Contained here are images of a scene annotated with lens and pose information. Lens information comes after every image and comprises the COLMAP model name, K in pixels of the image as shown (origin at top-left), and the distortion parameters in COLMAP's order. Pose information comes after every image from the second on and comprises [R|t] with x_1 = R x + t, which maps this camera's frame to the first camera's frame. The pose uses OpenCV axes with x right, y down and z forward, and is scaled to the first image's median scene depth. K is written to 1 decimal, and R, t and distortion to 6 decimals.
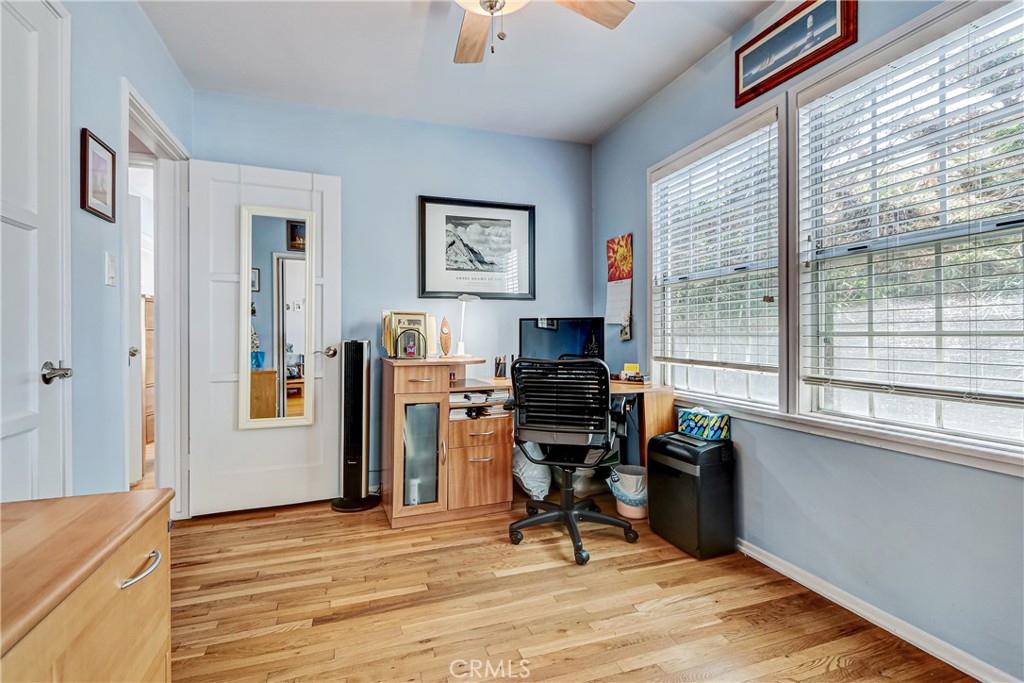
lens RADIAL K [[470.8, 0, 501.6], [0, 470.8, 337.6], [0, 0, 1]] dist [-0.000487, -0.000111]
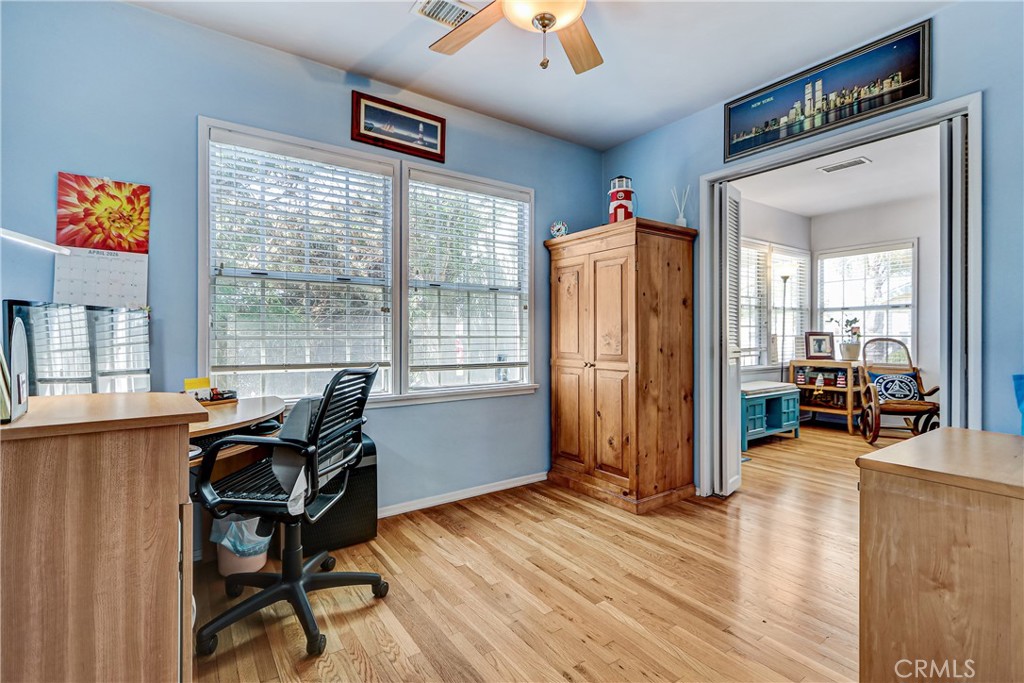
lens RADIAL K [[470.8, 0, 506.0], [0, 470.8, 335.3], [0, 0, 1]] dist [-0.000487, -0.000111]
pose [[-0.283520, -0.003991, 0.958958, -0.806741], [0.002267, 0.999986, 0.004832, -0.018618], [-0.958964, 0.003544, -0.283507, 1.102837]]
